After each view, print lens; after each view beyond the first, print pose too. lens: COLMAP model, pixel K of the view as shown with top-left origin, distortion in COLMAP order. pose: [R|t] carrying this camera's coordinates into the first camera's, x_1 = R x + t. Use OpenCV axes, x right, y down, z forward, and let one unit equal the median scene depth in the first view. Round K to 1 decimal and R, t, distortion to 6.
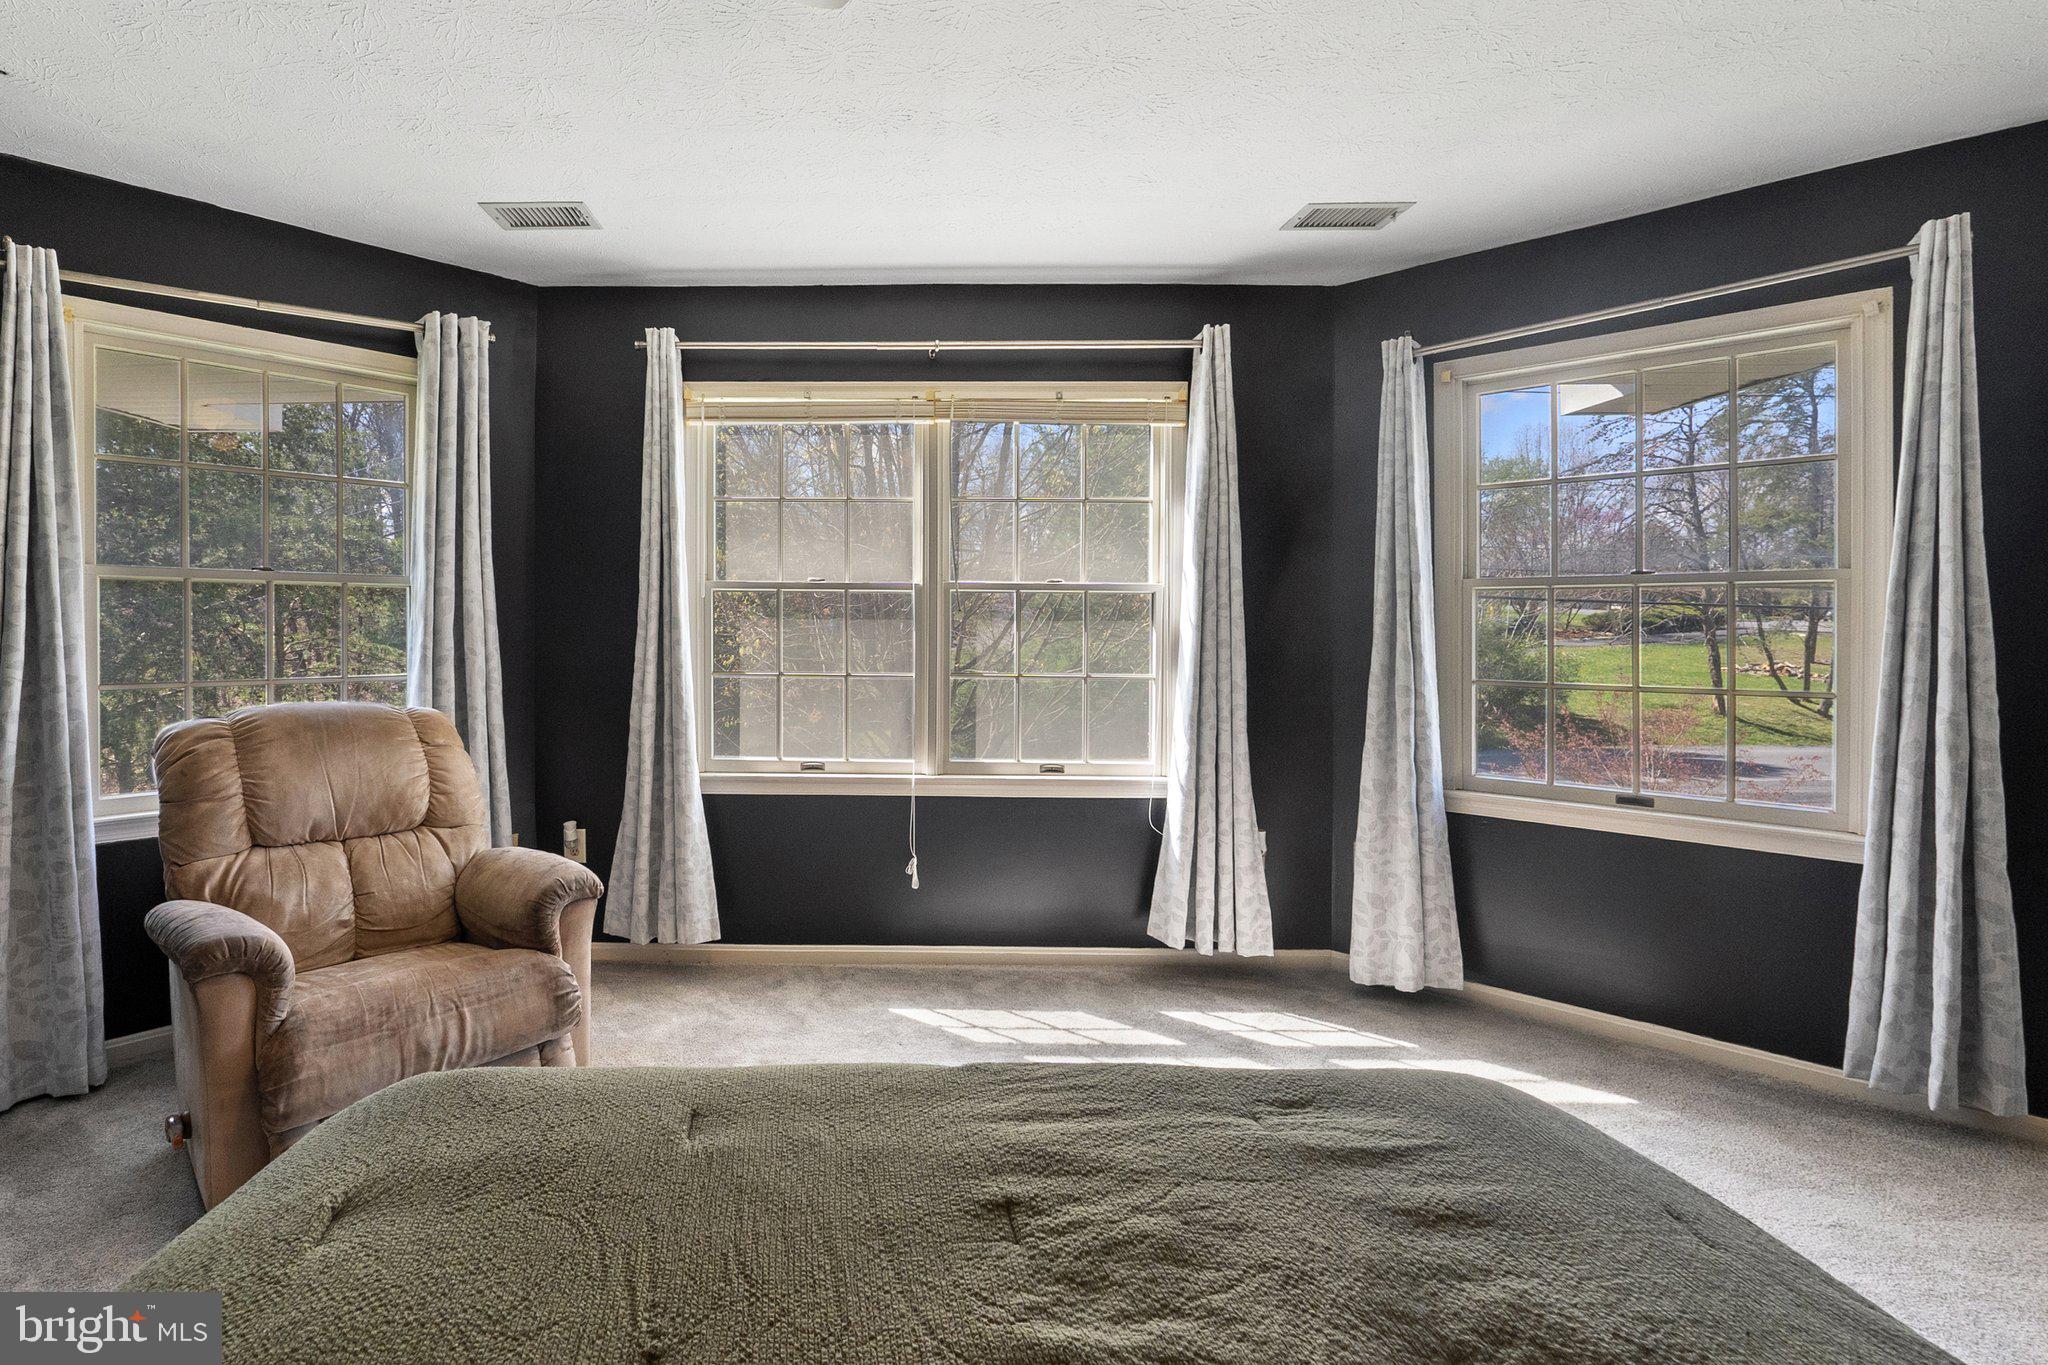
lens RADIAL K [[887.2, 0, 1080.5], [0, 887.2, 613.9], [0, 0, 1]] dist [-0.009556, 0.000051]
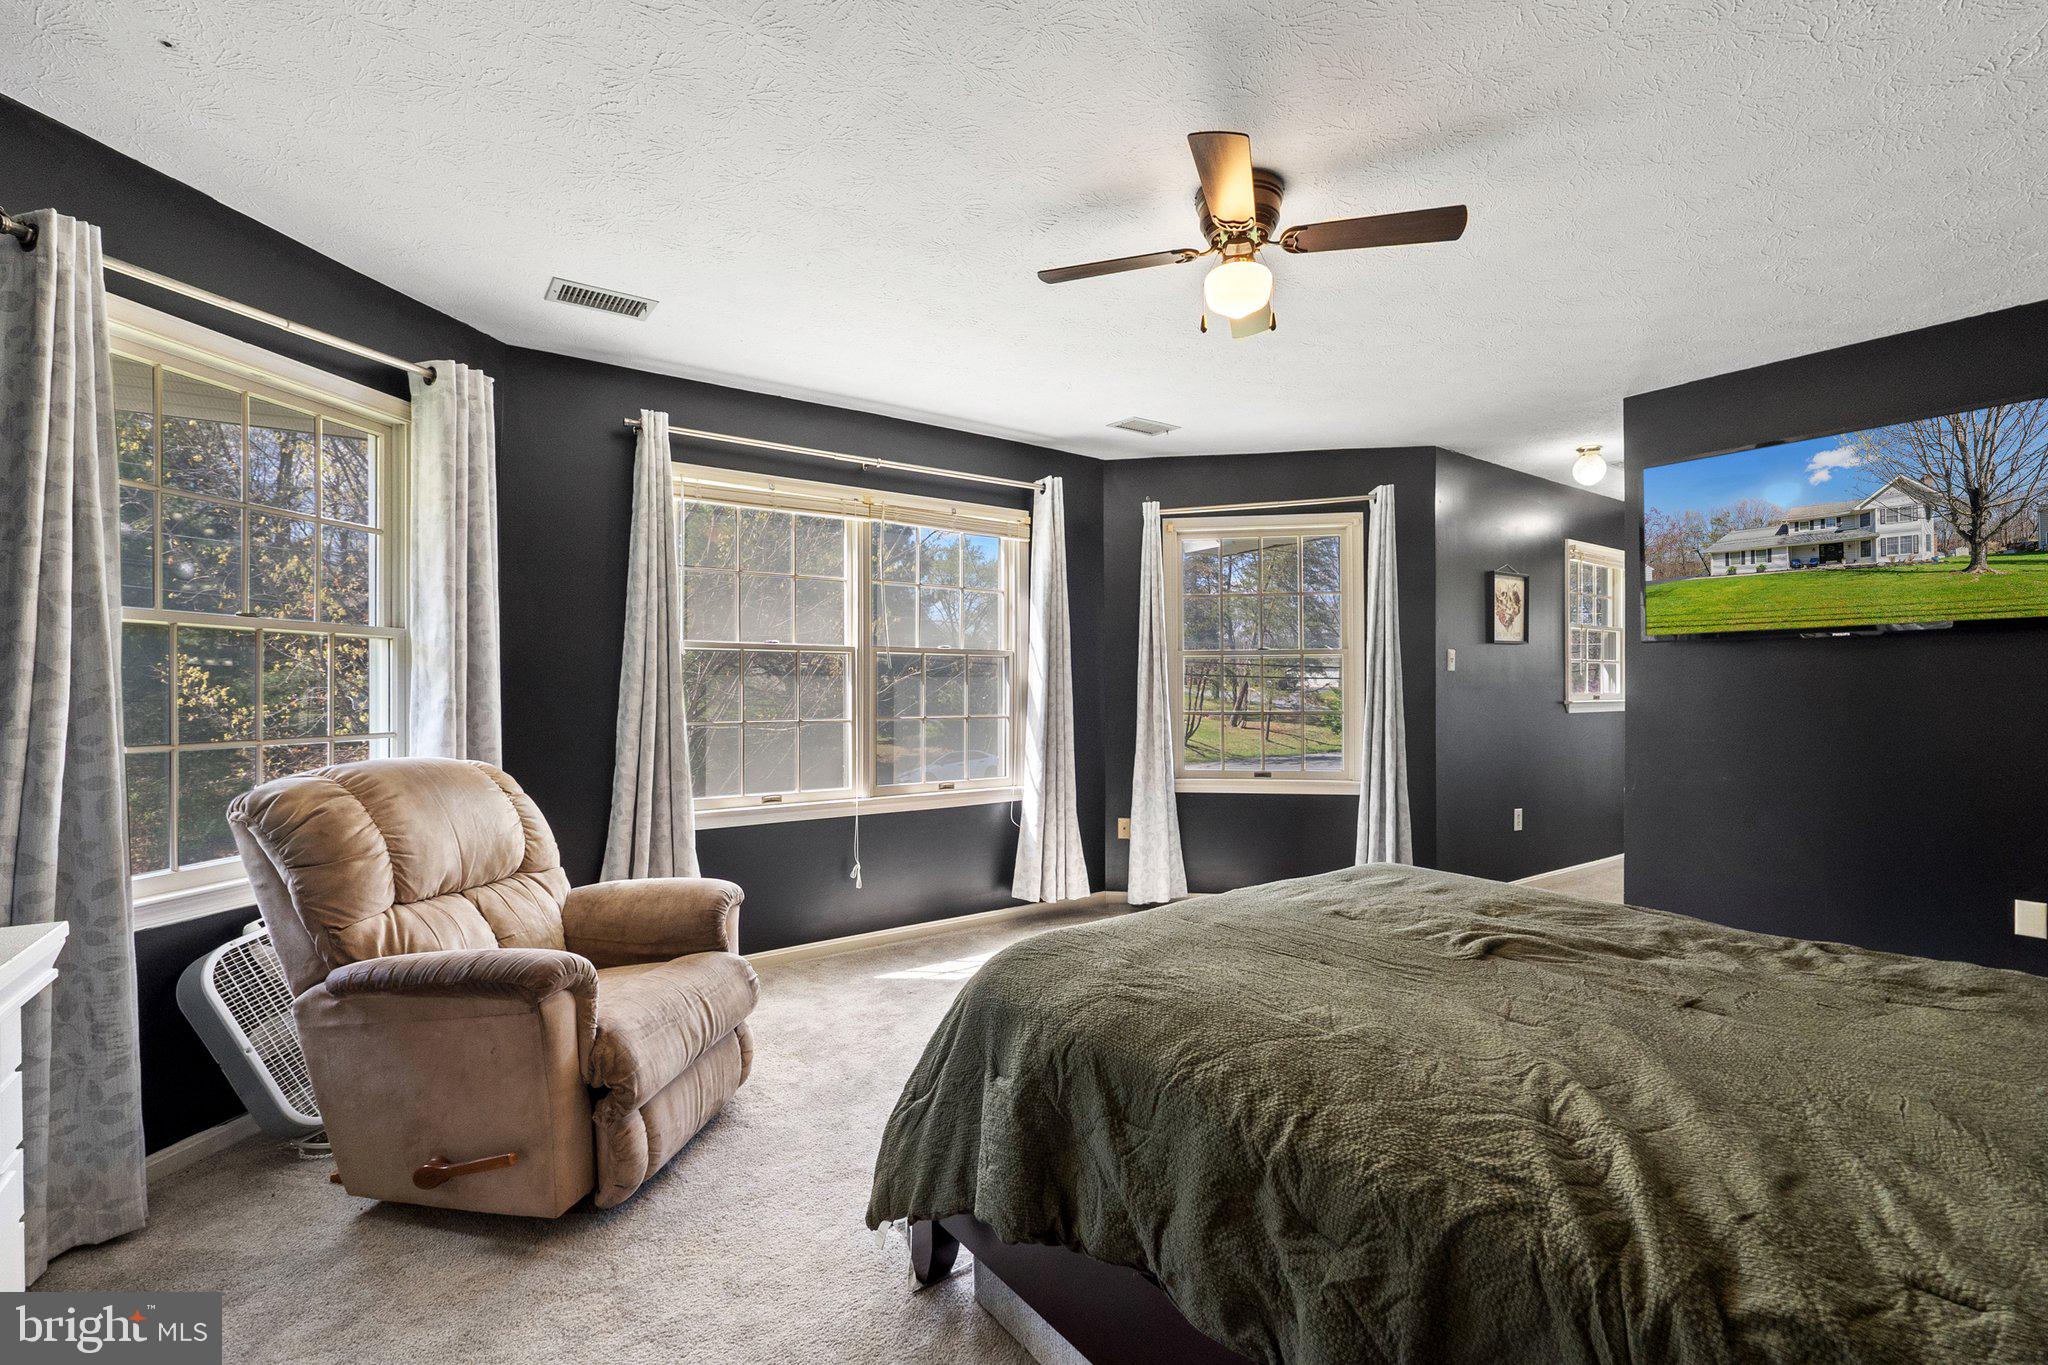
lens RADIAL K [[887.2, 0, 1015.7], [0, 887.2, 671.4], [0, 0, 1]] dist [-0.009556, 0.000051]
pose [[0.807340, 0.004855, 0.590067, -0.779401], [0.002979, 0.999920, -0.012303, 0.017717], [-0.590079, 0.011691, 0.807261, -0.156909]]
